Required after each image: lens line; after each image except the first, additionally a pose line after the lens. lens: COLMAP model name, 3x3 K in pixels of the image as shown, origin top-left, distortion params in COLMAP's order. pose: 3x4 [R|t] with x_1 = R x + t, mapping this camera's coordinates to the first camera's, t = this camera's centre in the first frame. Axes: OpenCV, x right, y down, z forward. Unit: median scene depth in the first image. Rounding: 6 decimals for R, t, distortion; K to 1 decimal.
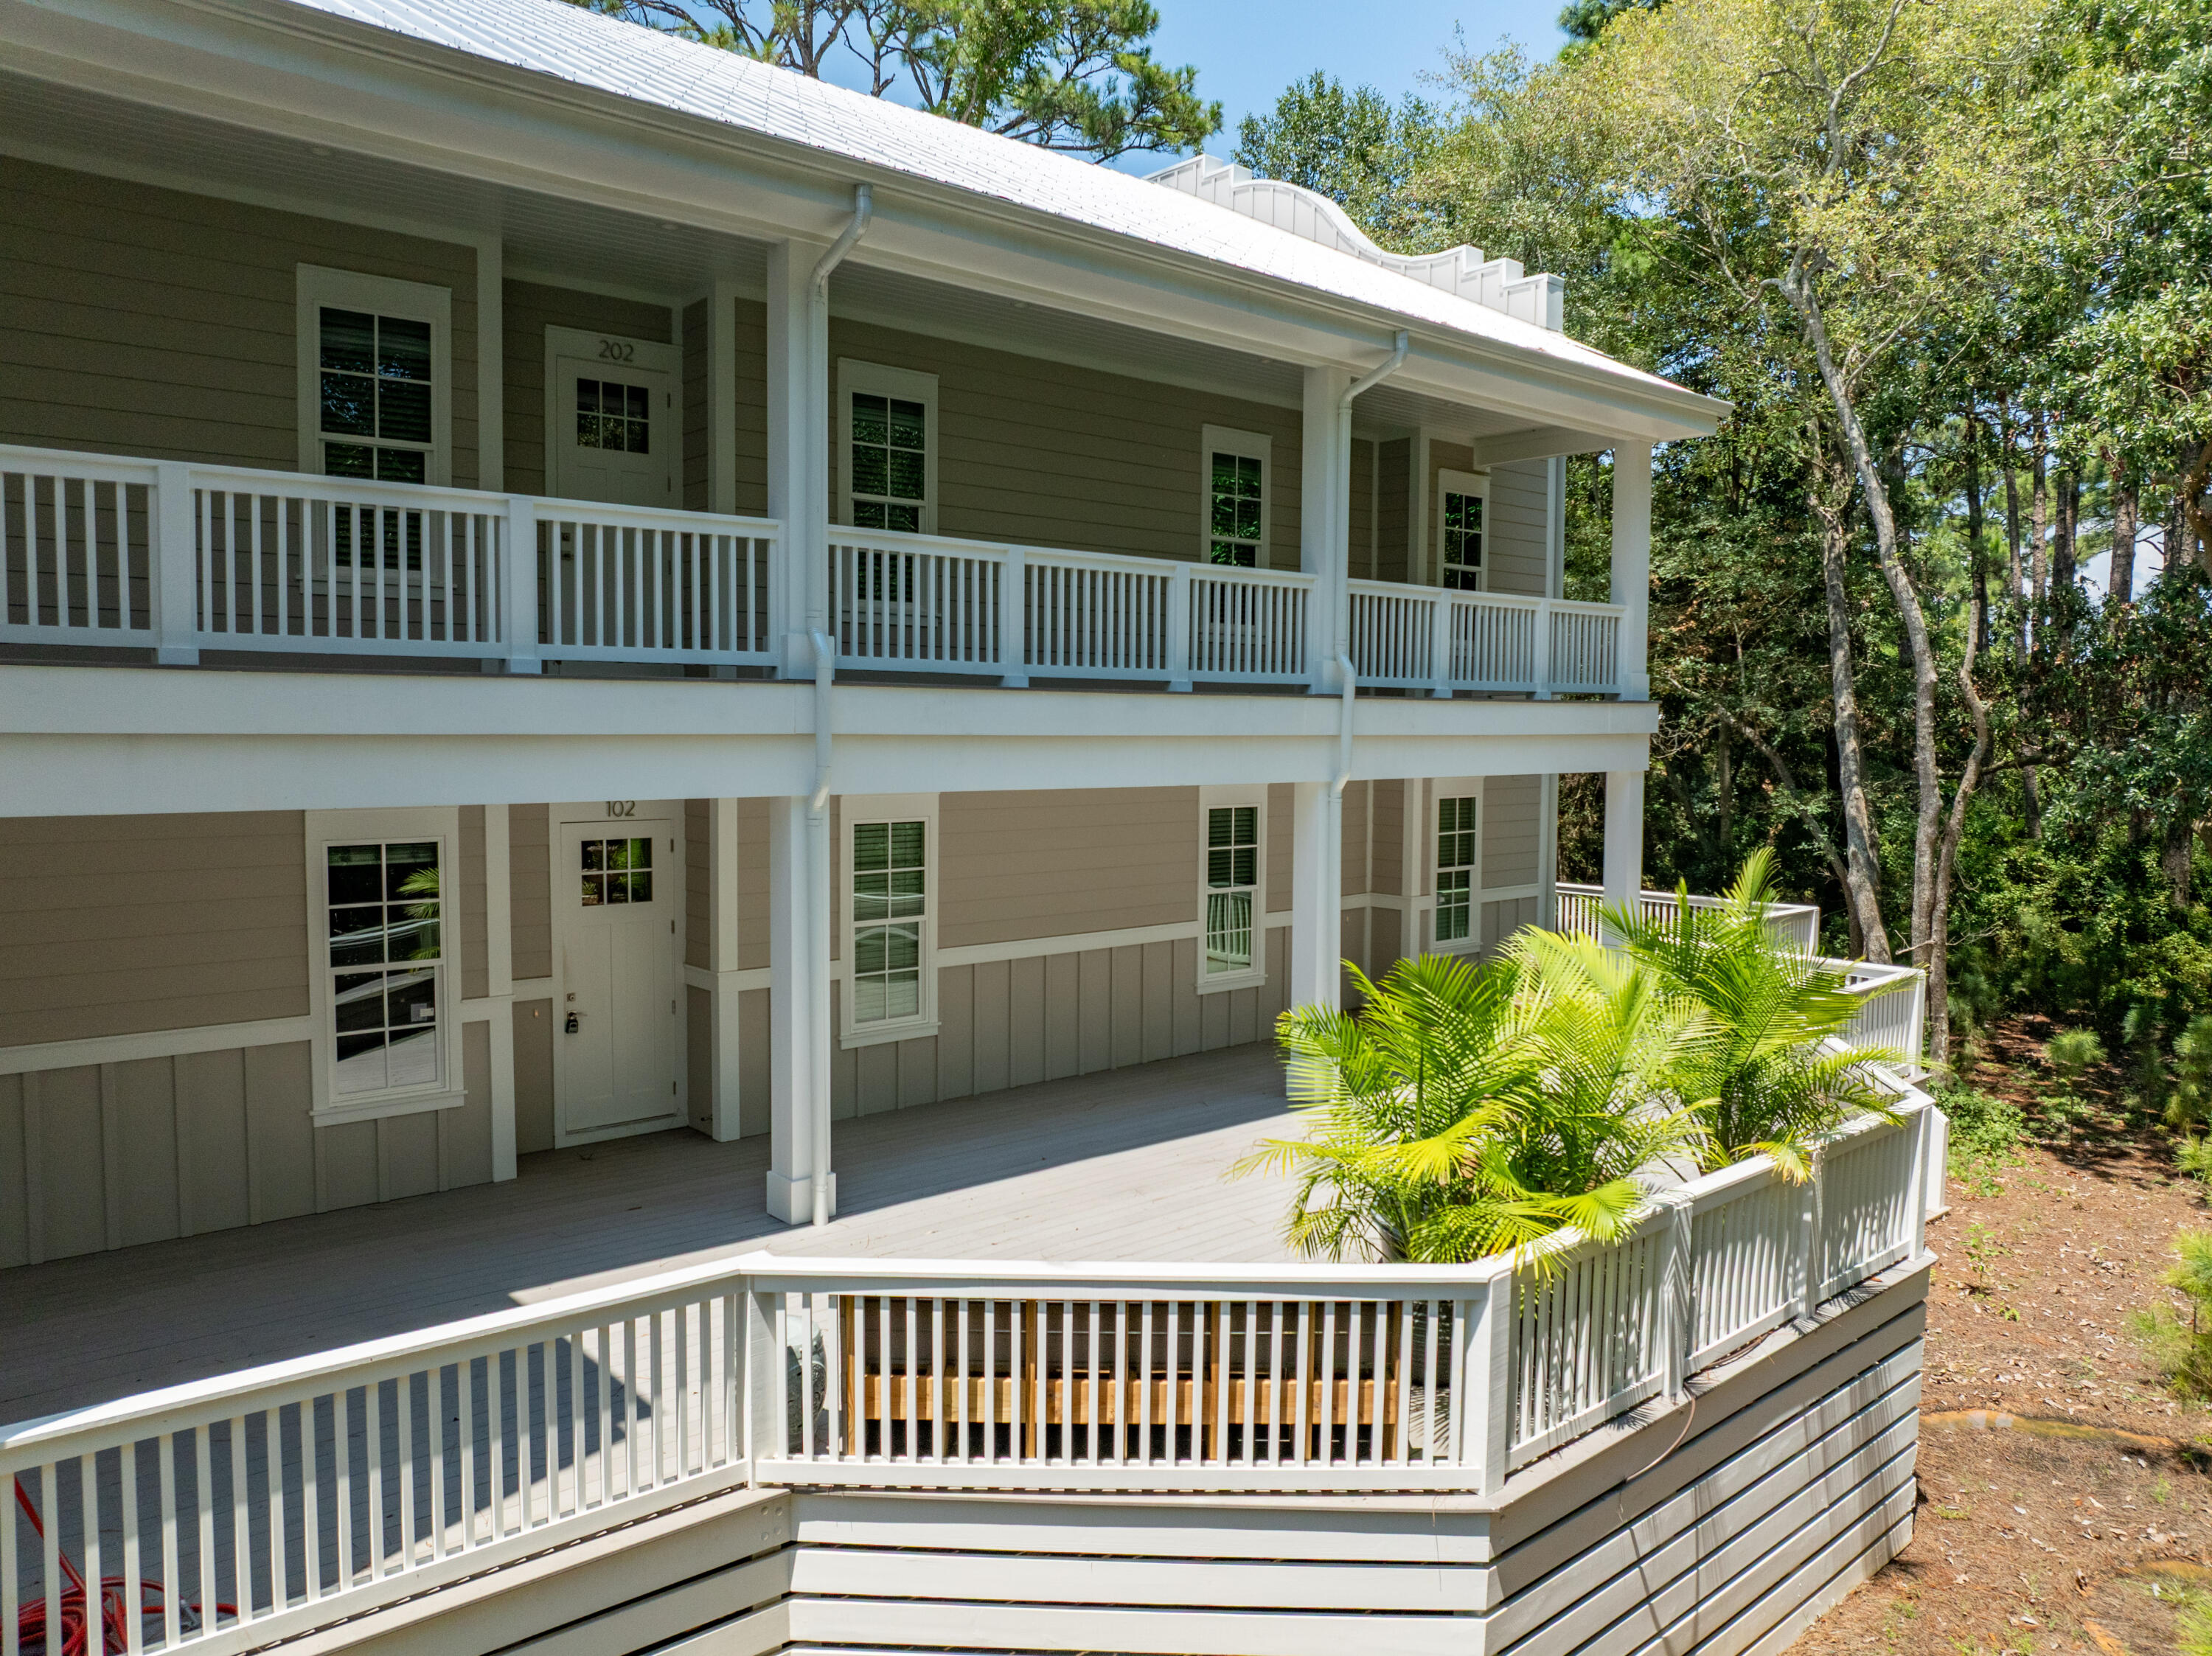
lens RADIAL K [[1560.3, 0, 1116.9], [0, 1560.3, 823.3], [0, 0, 1]] dist [-0.044657, 0.005937]
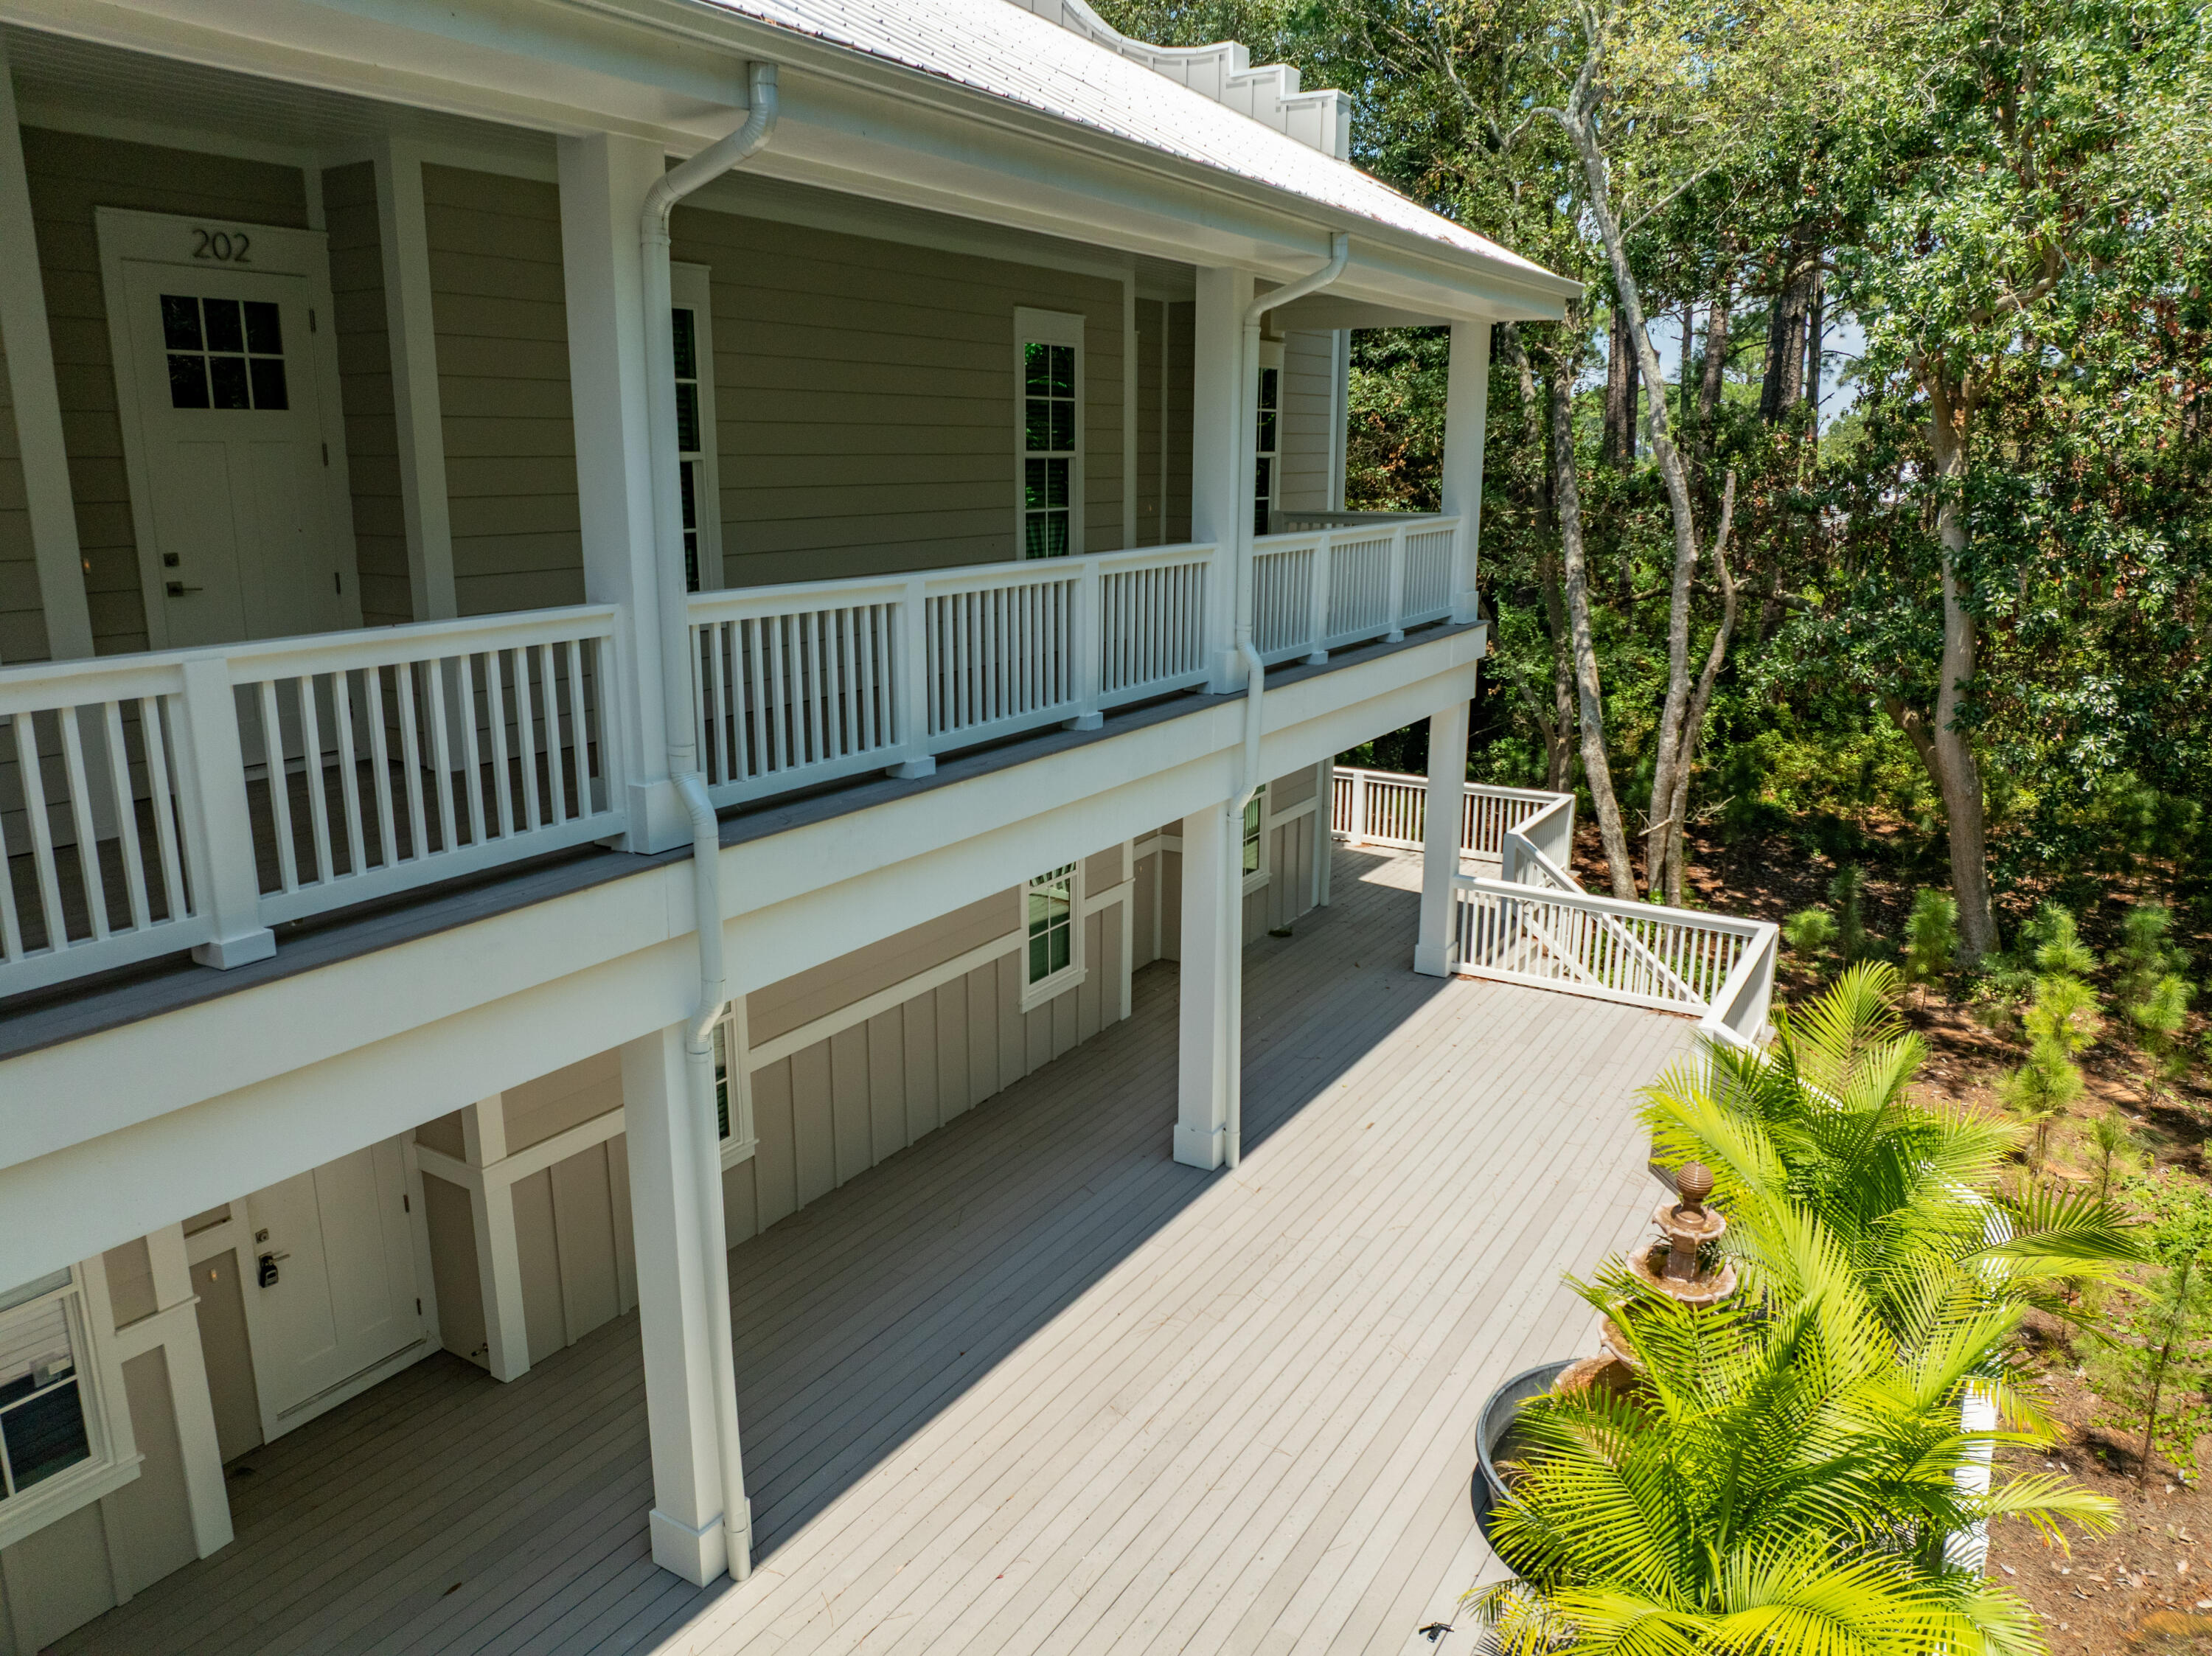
lens RADIAL K [[1560.3, 0, 1116.9], [0, 1560.3, 823.3], [0, 0, 1]] dist [-0.044657, 0.005937]
pose [[0.953266, -0.073136, 0.293146, -0.175884], [0.020887, 0.983891, 0.177546, -0.176728], [-0.301409, -0.163125, 0.939437, 0.278154]]
